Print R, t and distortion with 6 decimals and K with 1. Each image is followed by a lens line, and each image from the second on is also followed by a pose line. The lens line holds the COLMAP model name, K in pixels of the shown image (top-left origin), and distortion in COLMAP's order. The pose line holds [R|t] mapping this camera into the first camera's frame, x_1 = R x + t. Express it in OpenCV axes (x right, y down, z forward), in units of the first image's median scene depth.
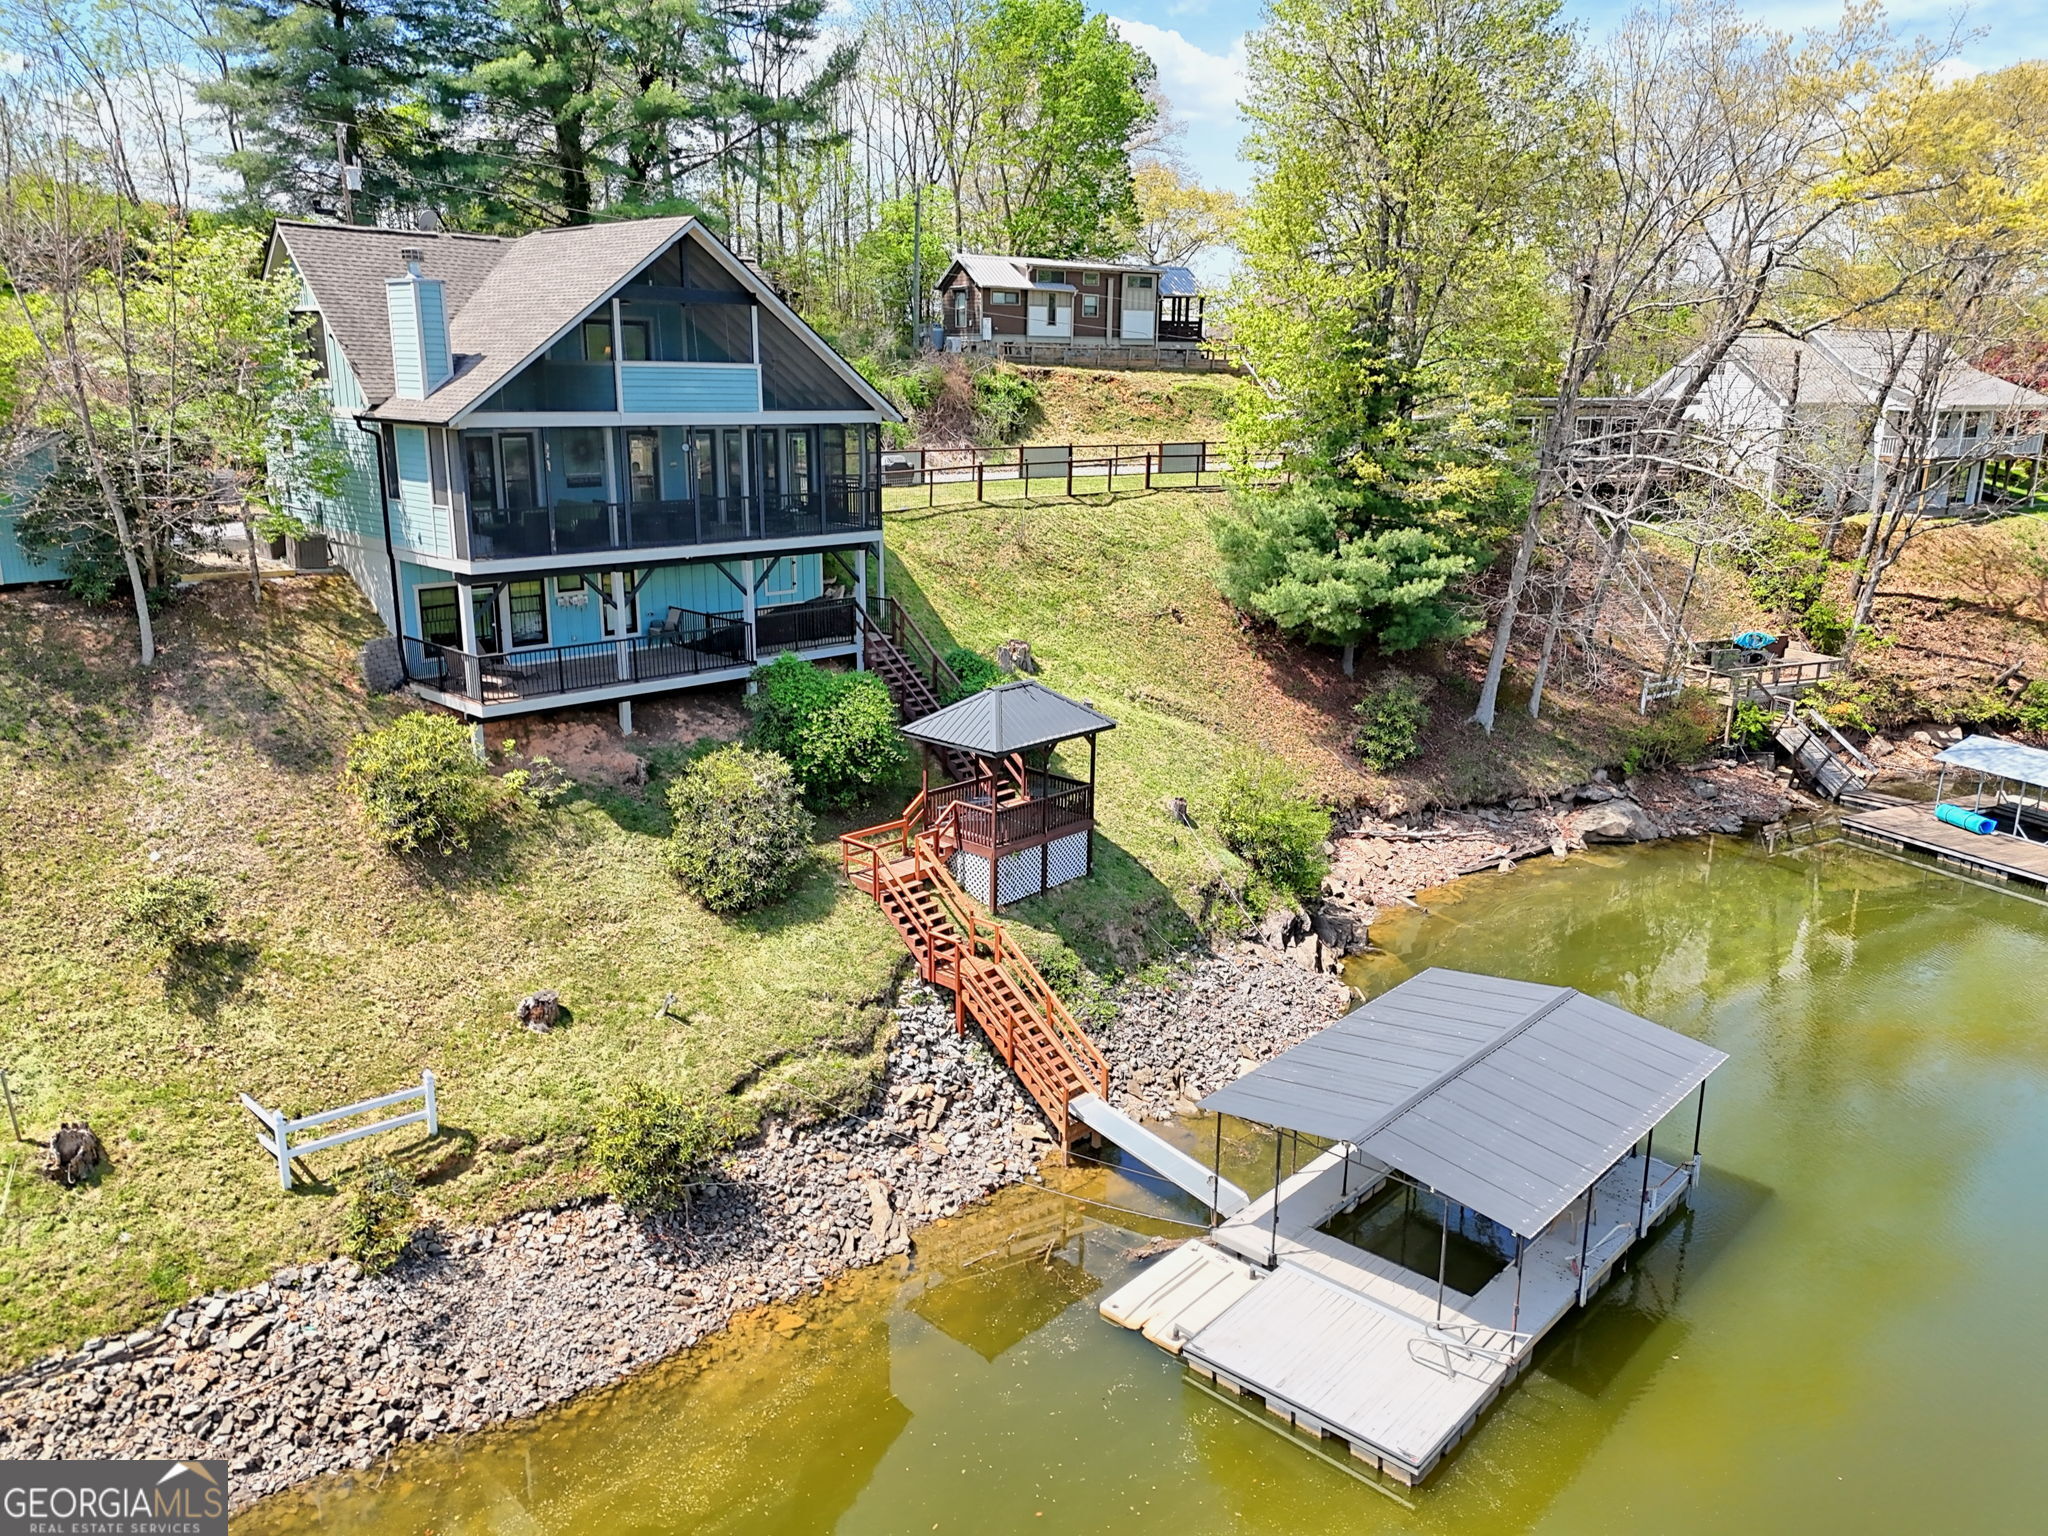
lens RADIAL K [[1513.6, 0, 1032.3], [0, 1513.6, 775.9], [0, 0, 1]] dist [0.063261, -0.059171]
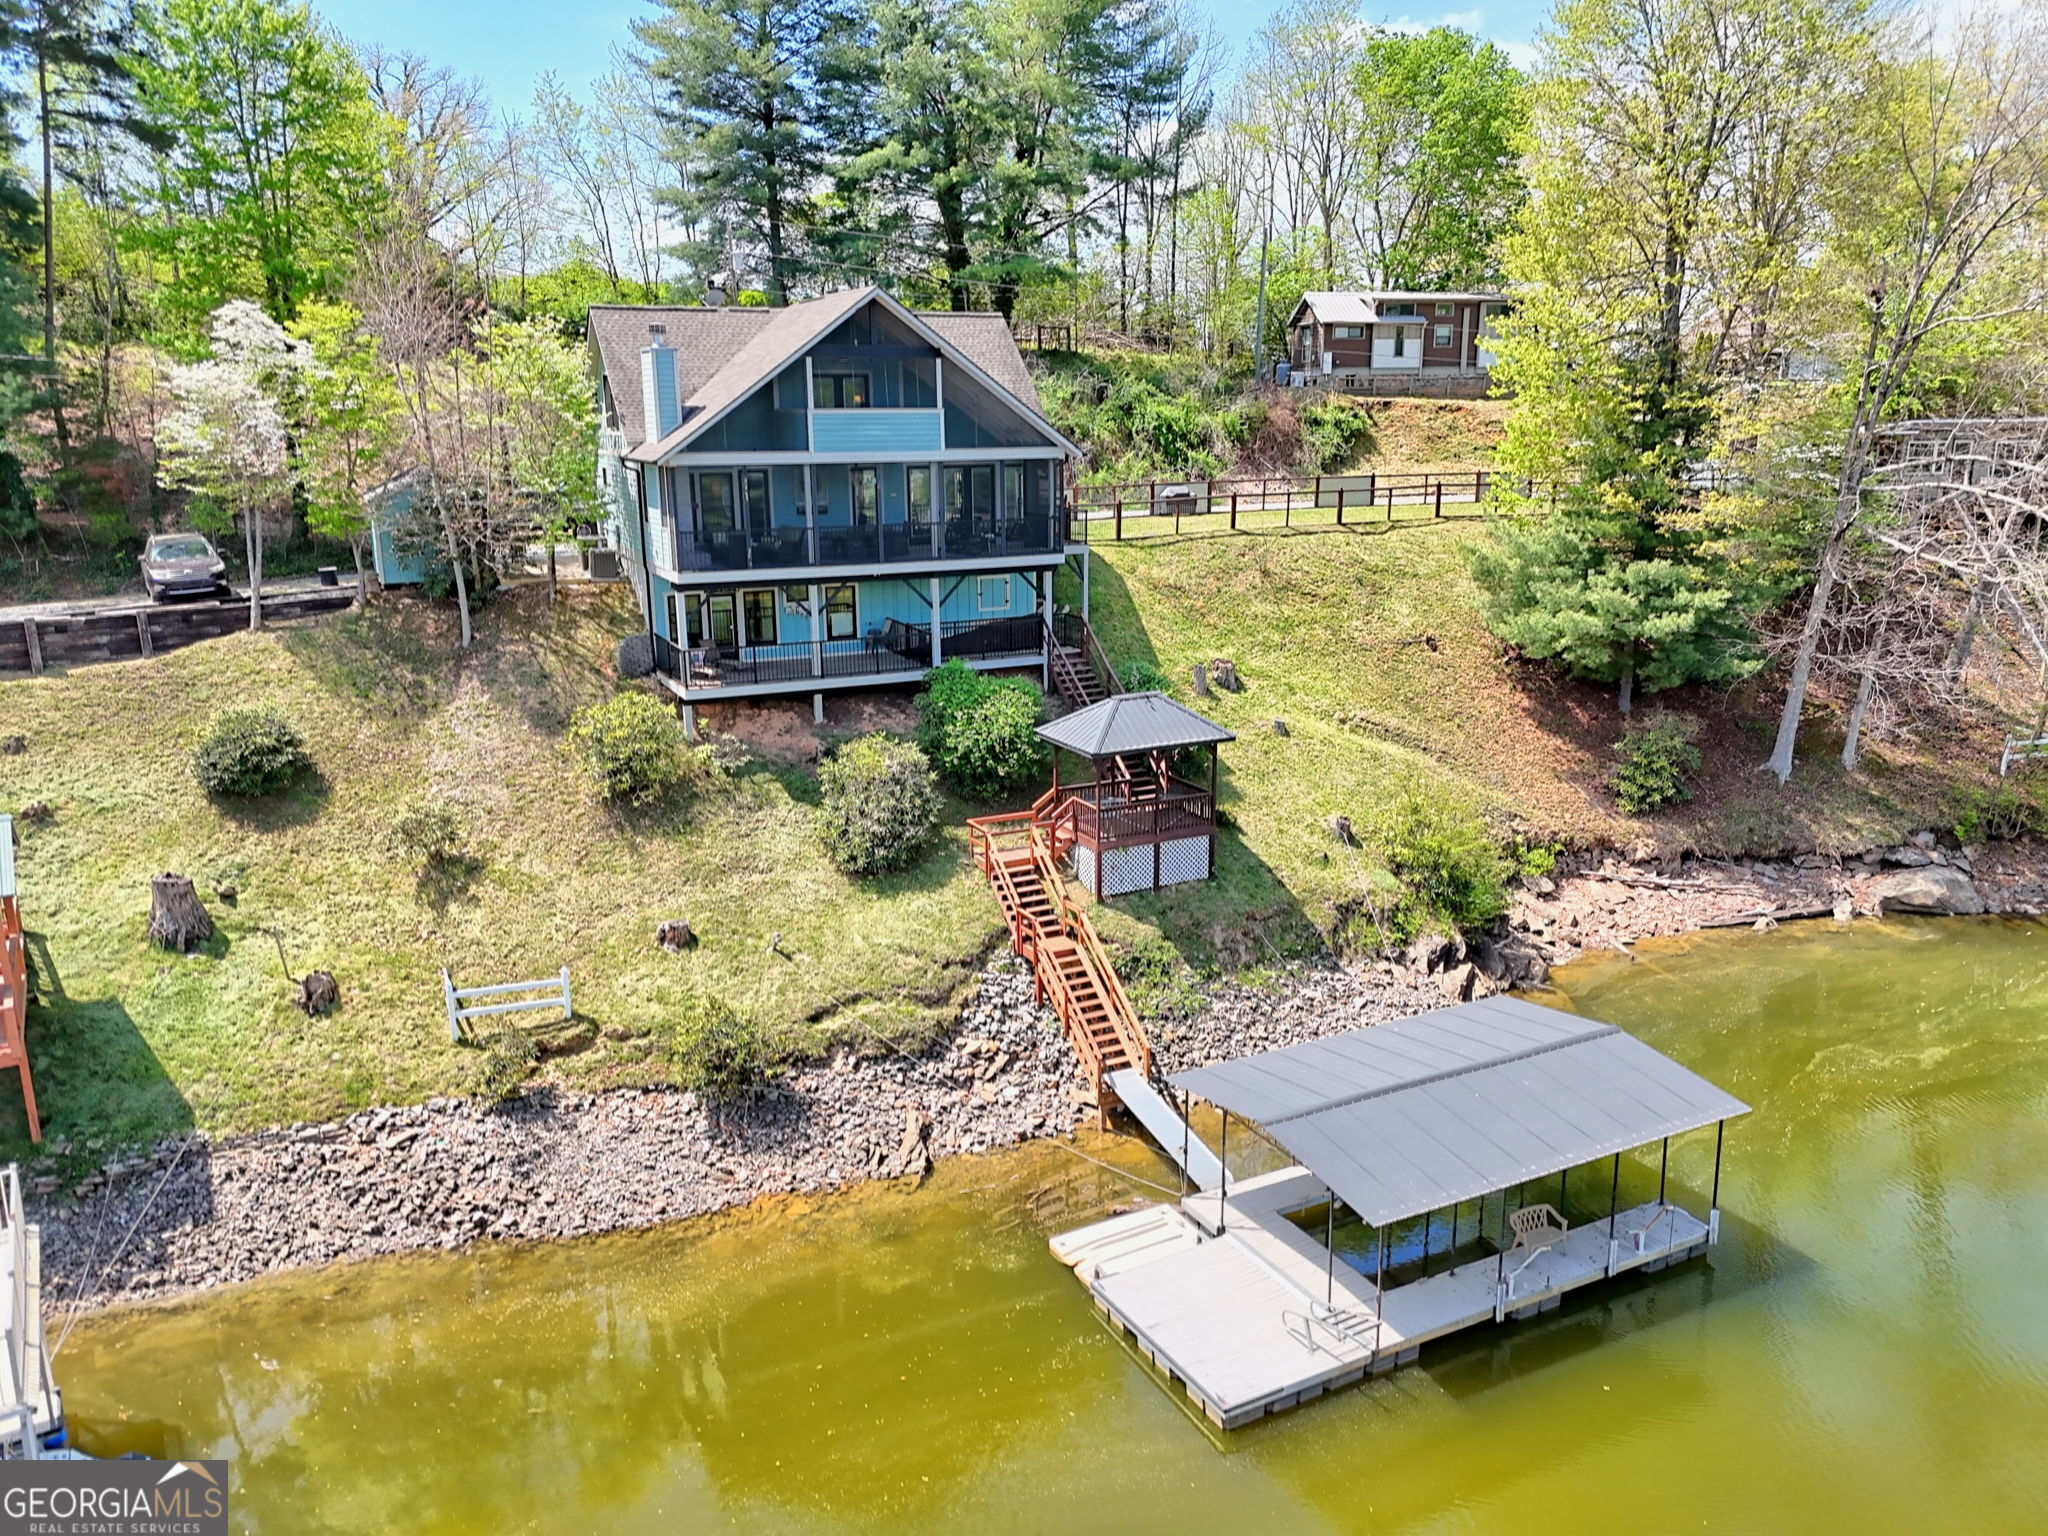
lens RADIAL K [[1513.6, 0, 1023.7], [0, 1513.6, 780.6], [0, 0, 1]] dist [0.063261, -0.059171]
pose [[0.935816, 0.065026, -0.346440, 0.305076], [-0.071079, 0.997459, -0.004780, 0.012684], [0.345249, 0.029098, 0.938060, -0.051927]]
